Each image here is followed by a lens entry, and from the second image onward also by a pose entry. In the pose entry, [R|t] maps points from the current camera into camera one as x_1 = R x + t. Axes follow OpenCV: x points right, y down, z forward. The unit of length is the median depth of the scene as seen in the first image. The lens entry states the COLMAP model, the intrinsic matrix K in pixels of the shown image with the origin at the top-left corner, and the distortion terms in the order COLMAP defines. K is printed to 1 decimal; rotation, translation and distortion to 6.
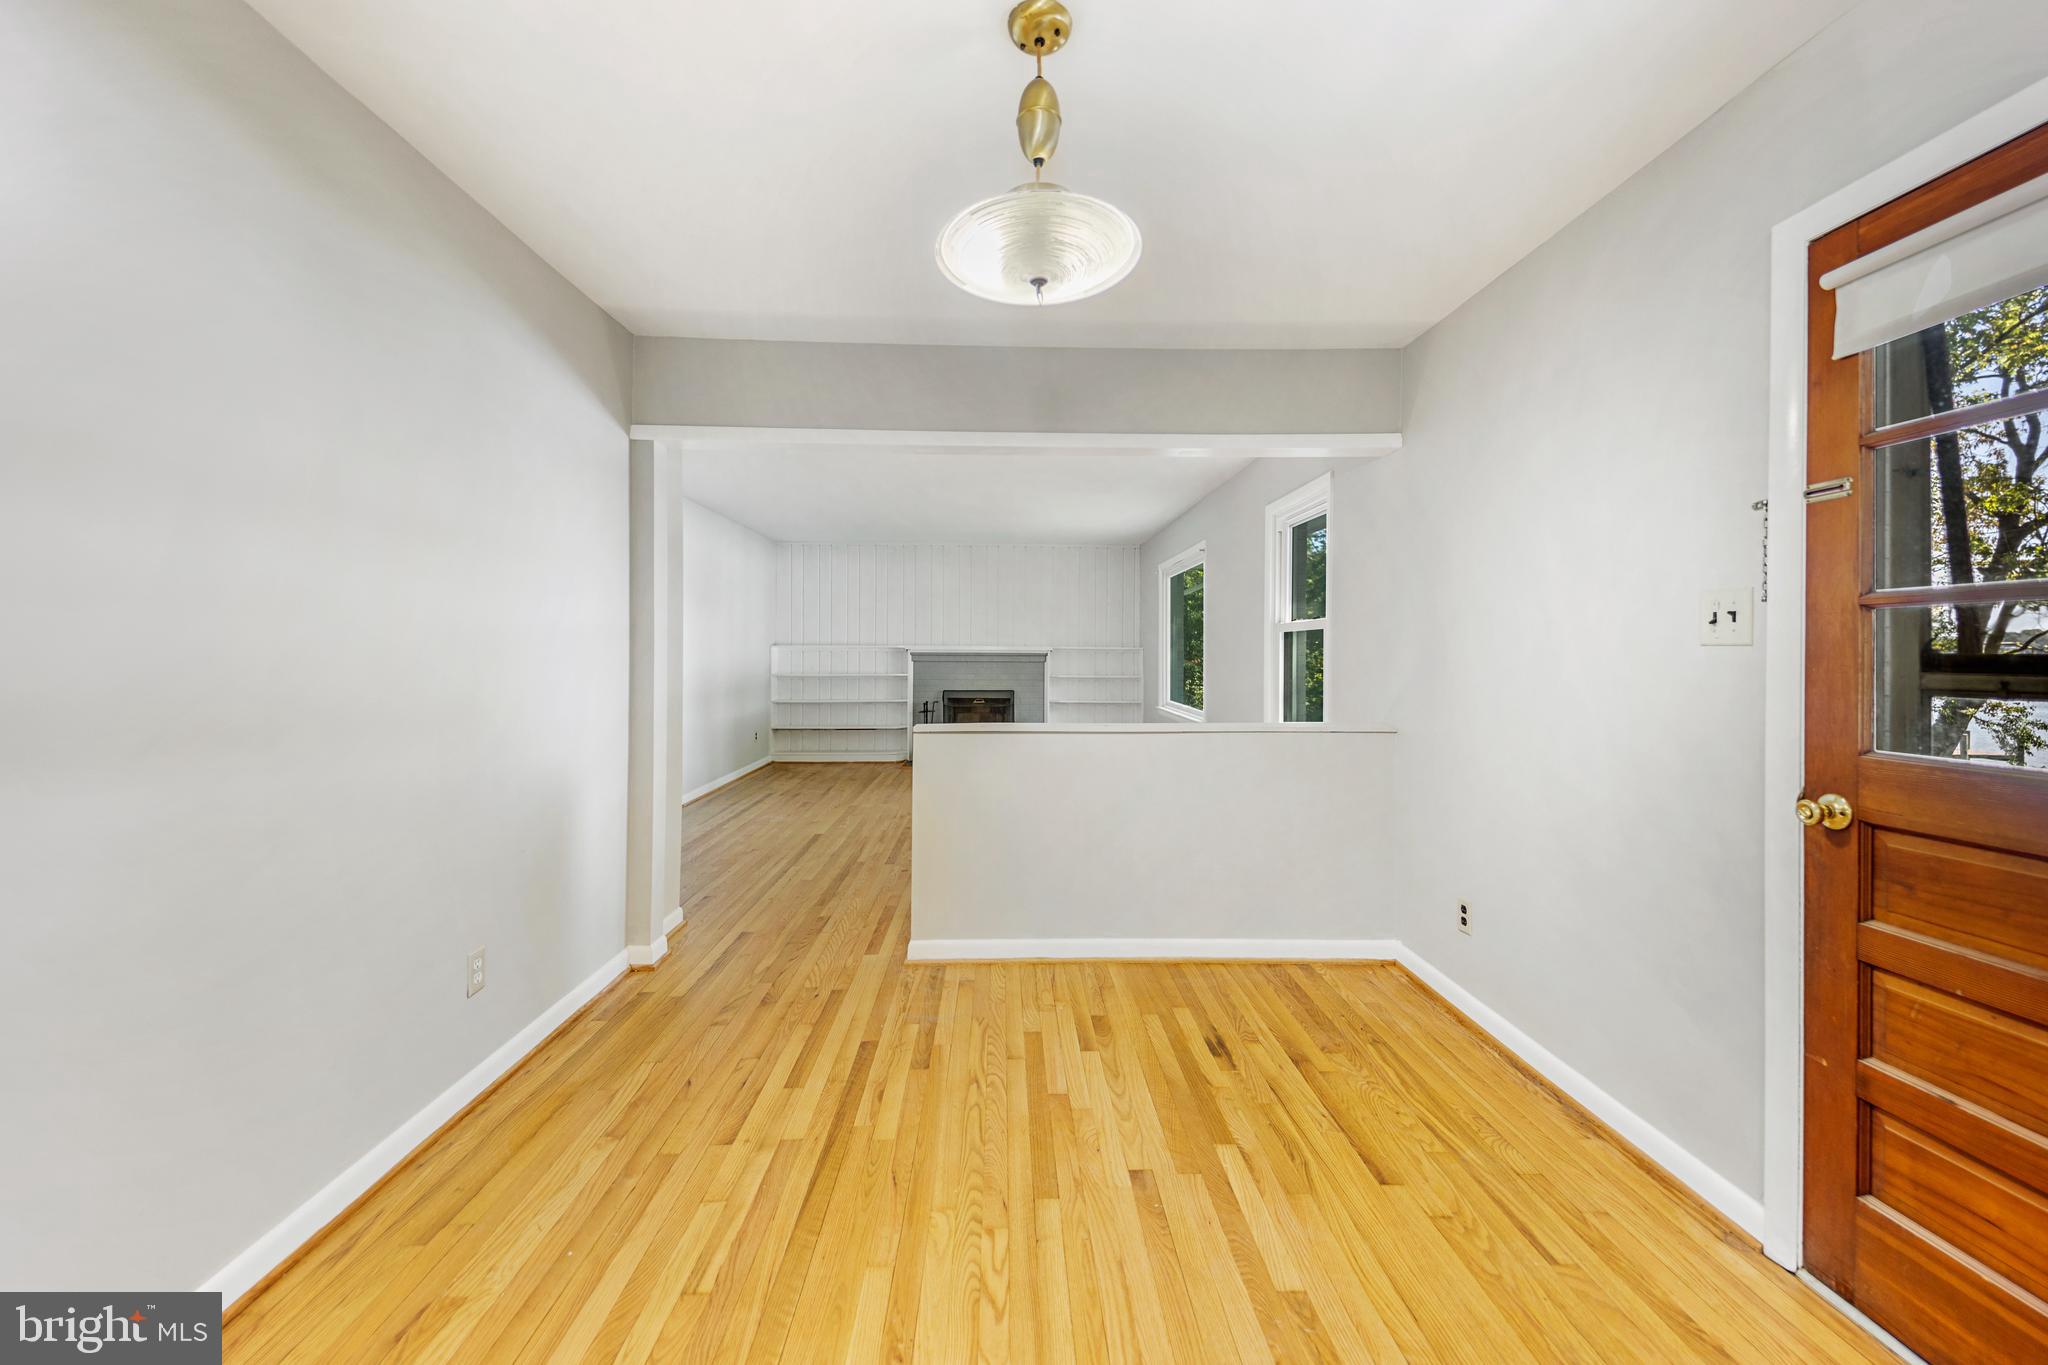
lens RADIAL K [[785.2, 0, 1058.3], [0, 785.2, 654.0], [0, 0, 1]] dist [-0.001087, -0.000185]
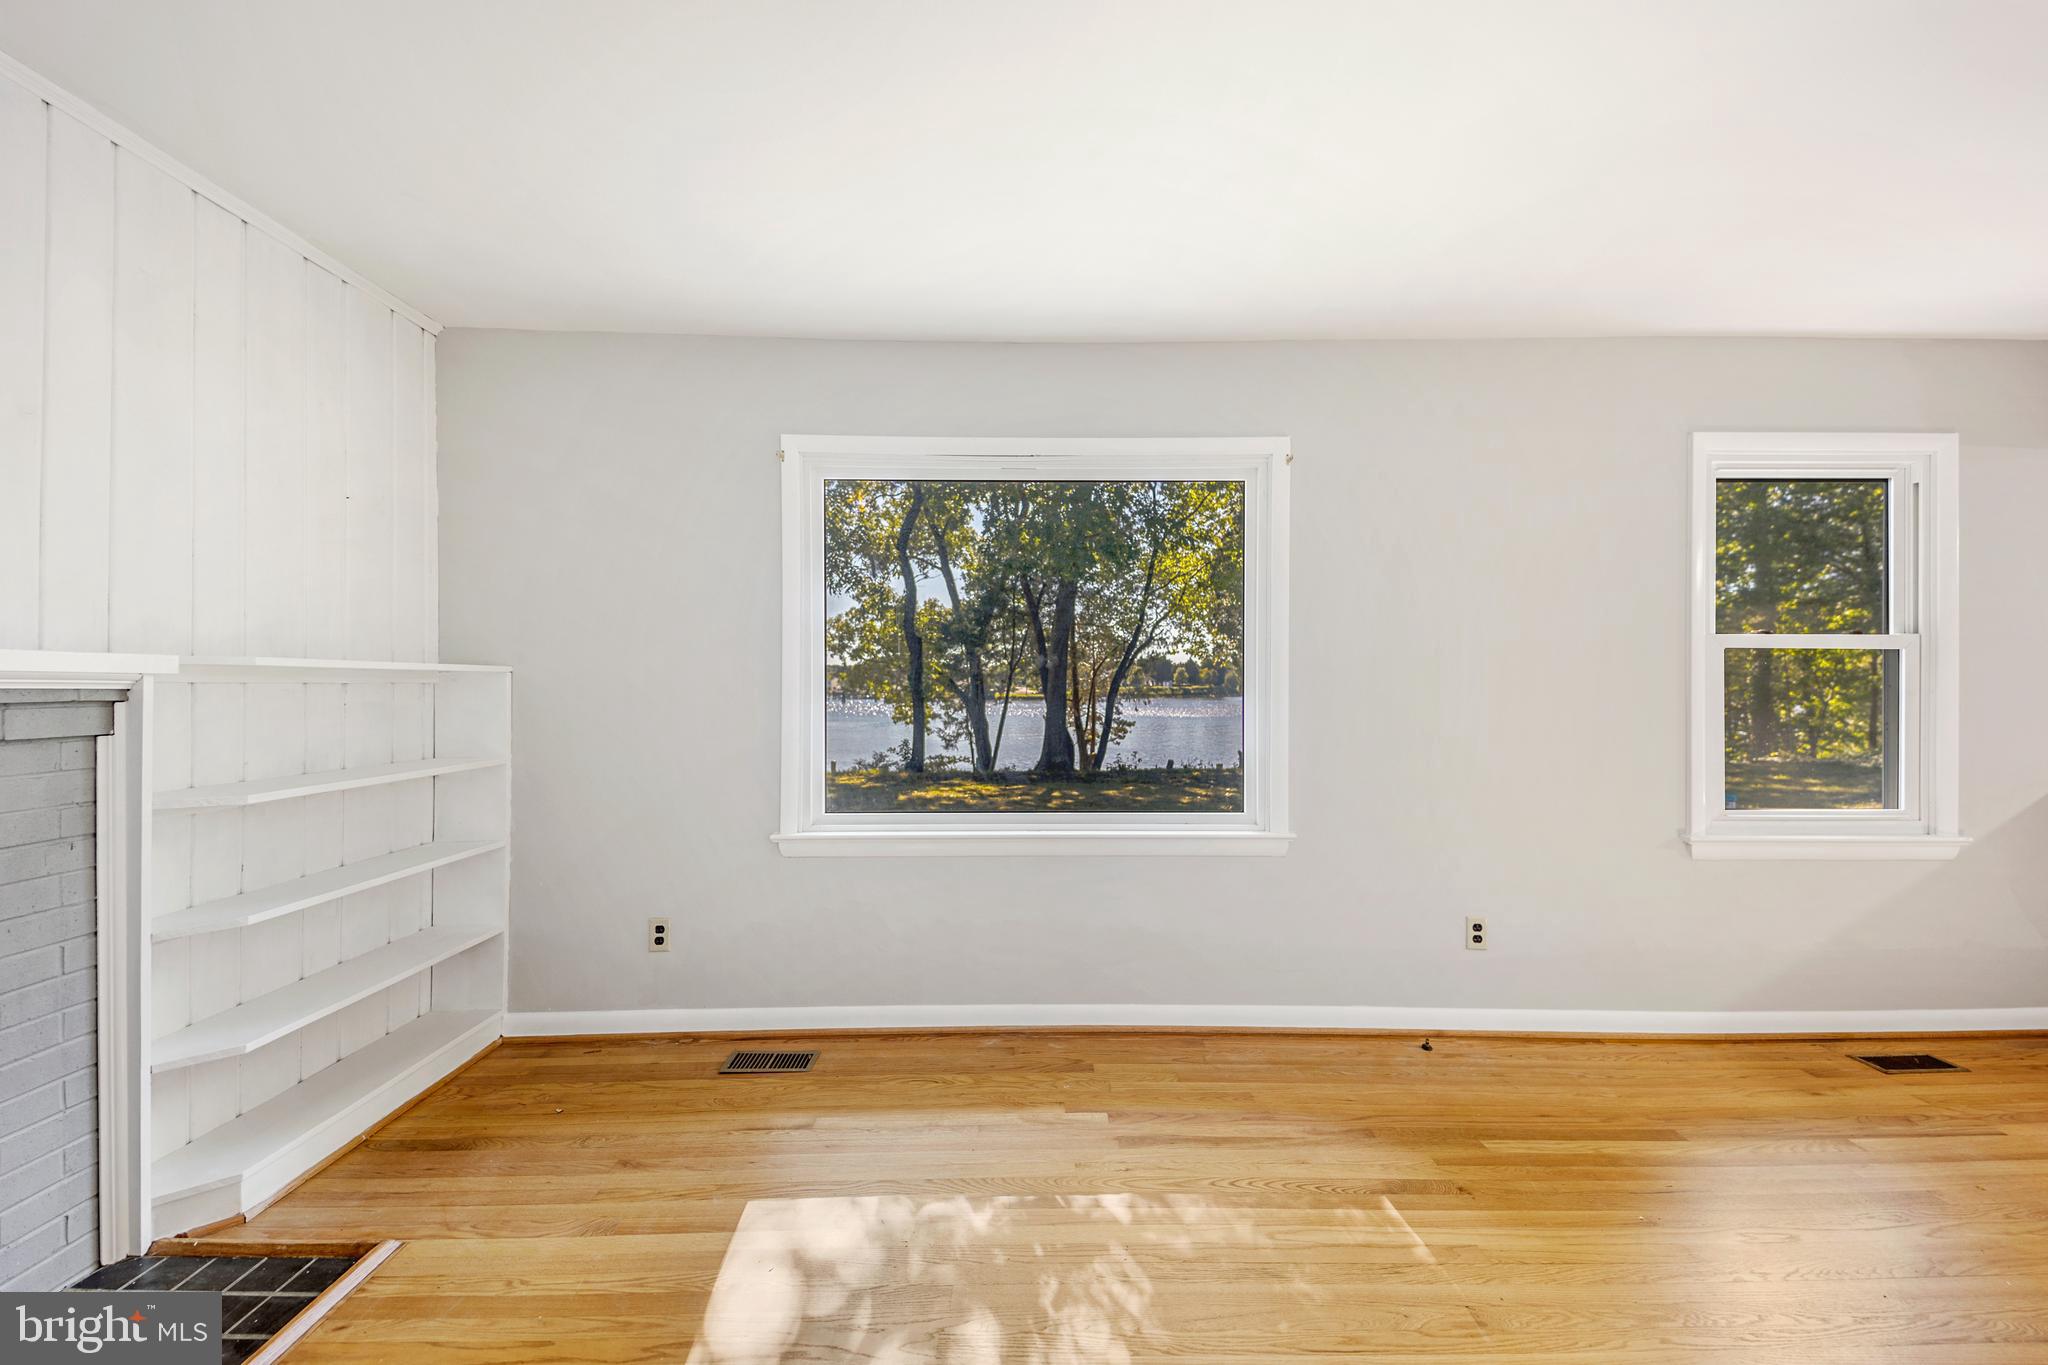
lens RADIAL K [[801.6, 0, 1034.7], [0, 801.6, 680.9], [0, 0, 1]] dist [0.086451, -0.037649]
pose [[0.059287, -0.007073, 0.998216, -0.206743], [-0.002051, 0.999972, 0.007207, -0.004831], [-0.998239, -0.002475, 0.059271, 0.788756]]
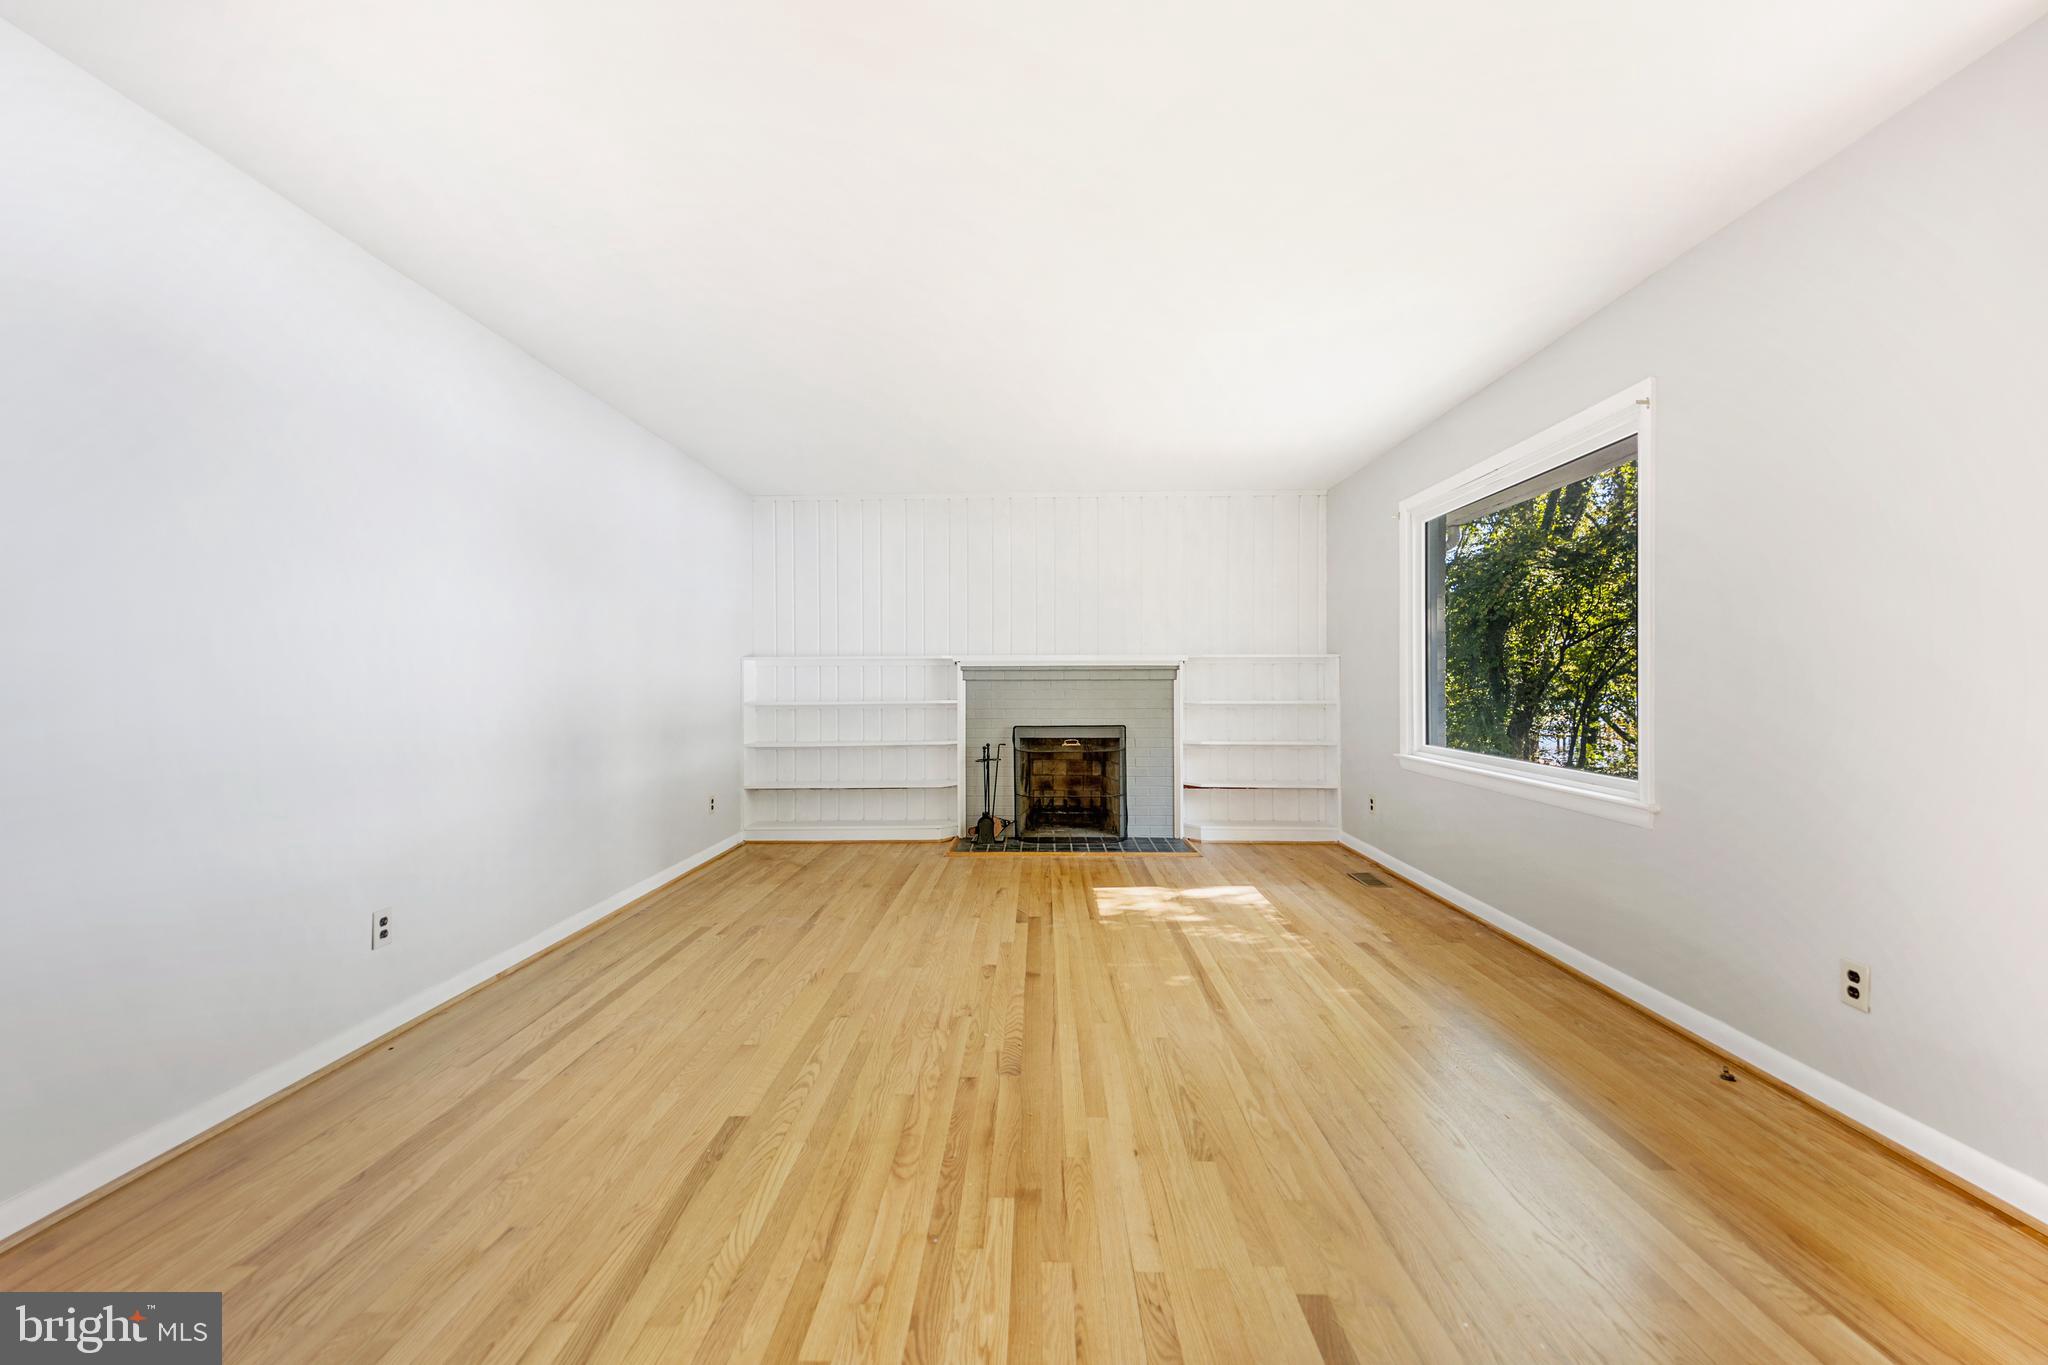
lens RADIAL K [[801.6, 0, 1034.7], [0, 801.6, 680.9], [0, 0, 1]] dist [0.086451, -0.037649]
pose [[0.996120, -0.010179, -0.087415, -0.073147], [0.010235, 0.999948, 0.000191, 0.010293], [0.087408, -0.001085, 0.996172, 0.361448]]
